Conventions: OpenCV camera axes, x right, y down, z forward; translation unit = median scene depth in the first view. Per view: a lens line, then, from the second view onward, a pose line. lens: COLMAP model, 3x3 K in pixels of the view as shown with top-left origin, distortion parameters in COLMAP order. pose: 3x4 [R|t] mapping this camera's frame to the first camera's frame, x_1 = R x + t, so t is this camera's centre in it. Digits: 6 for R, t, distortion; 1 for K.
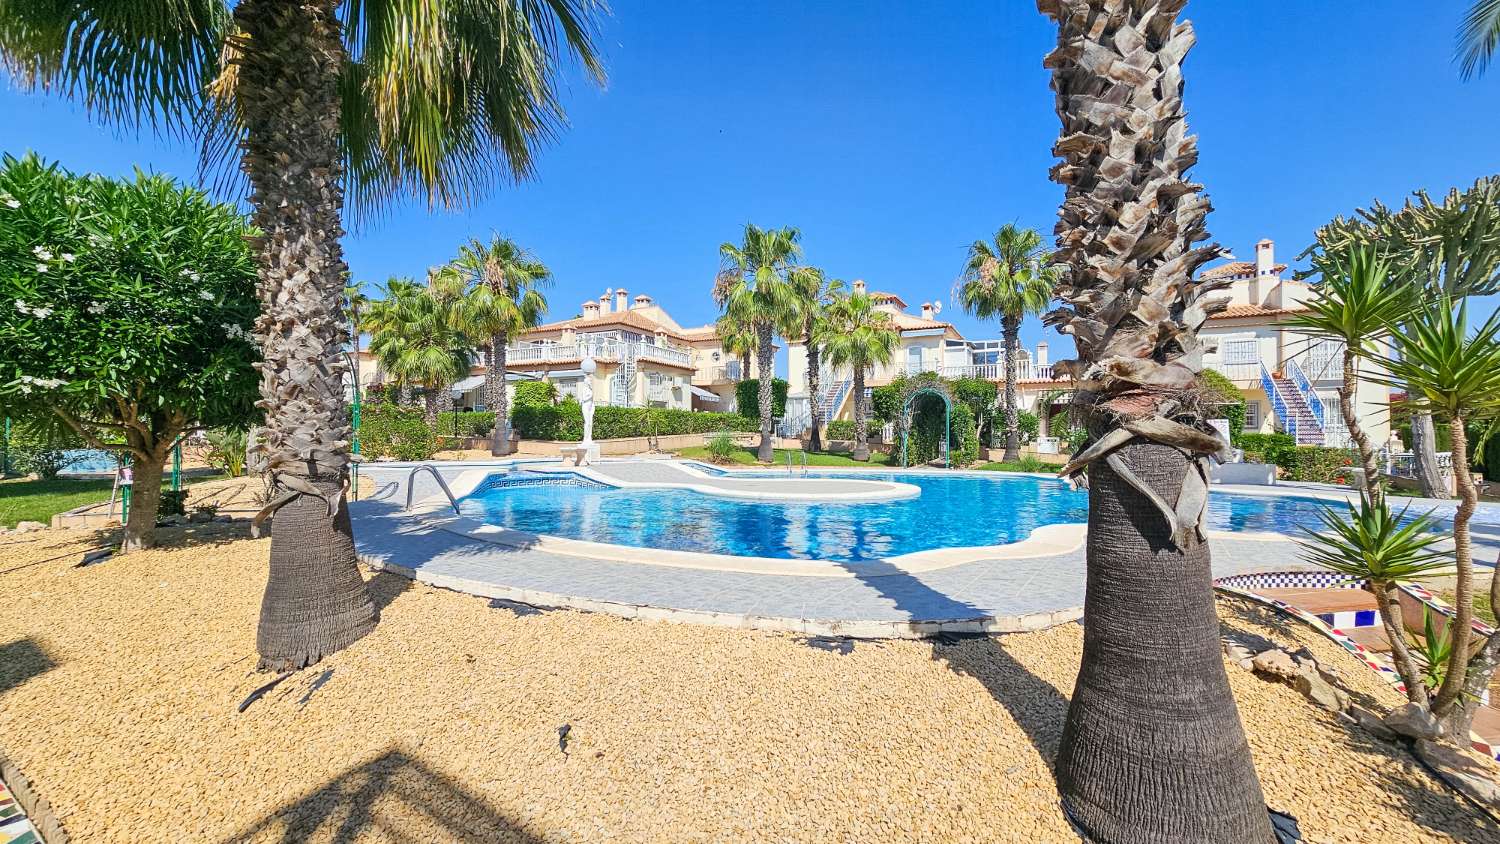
lens RADIAL K [[617.7, 0, 734.5], [0, 617.7, 428.0], [0, 0, 1]] dist [-0.012736, 0.006286]
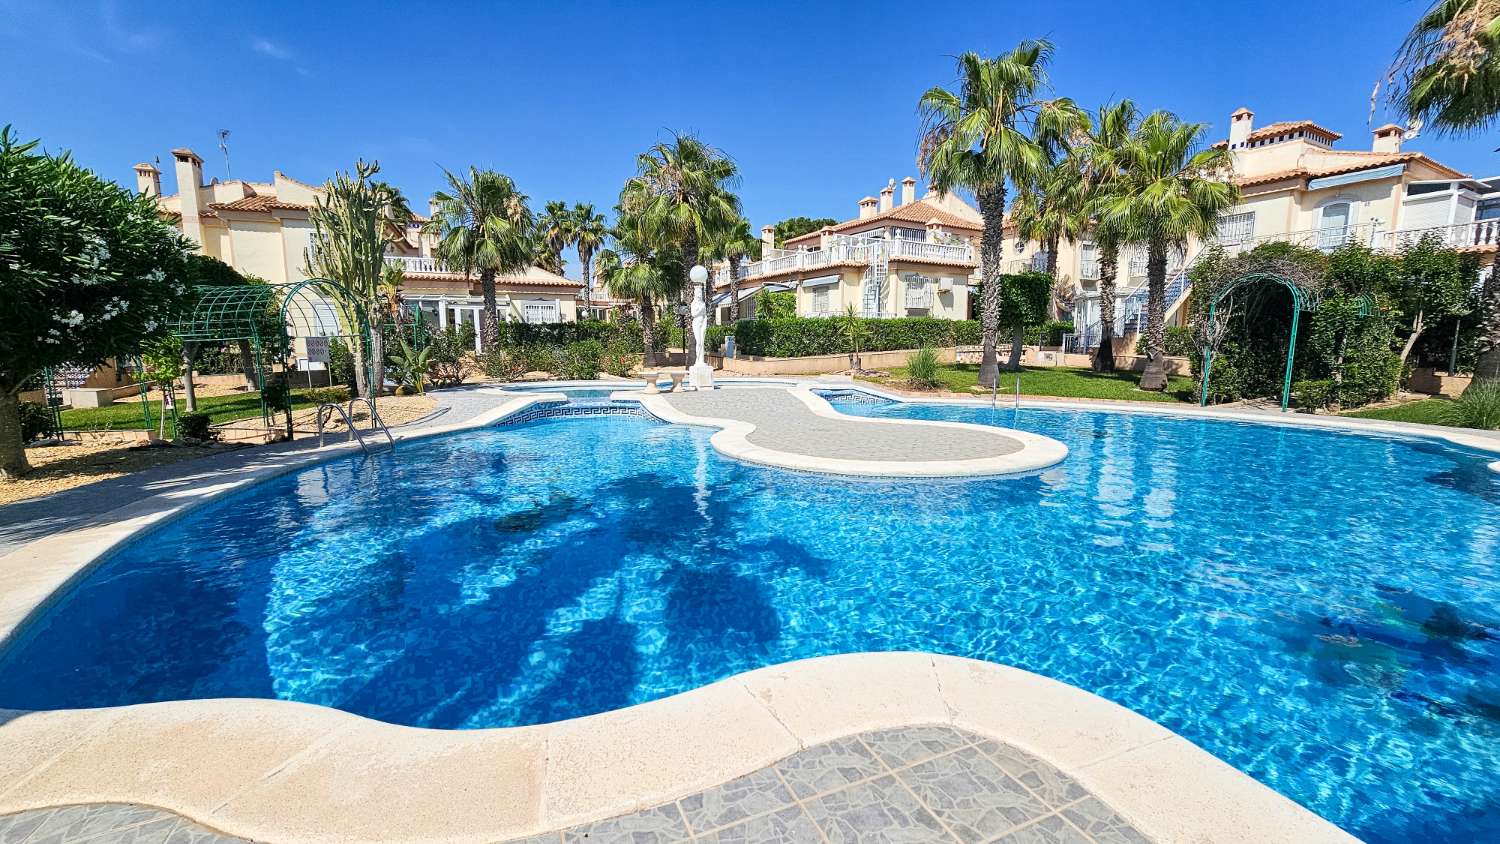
lens RADIAL K [[617.7, 0, 757.6], [0, 617.7, 421.4], [0, 0, 1]] dist [-0.012736, 0.006286]
pose [[0.843409, 0.057819, -0.534152, 0.155857], [0.016269, 0.990988, 0.132957, -0.005987], [0.537026, -0.120828, 0.834868, 0.158768]]
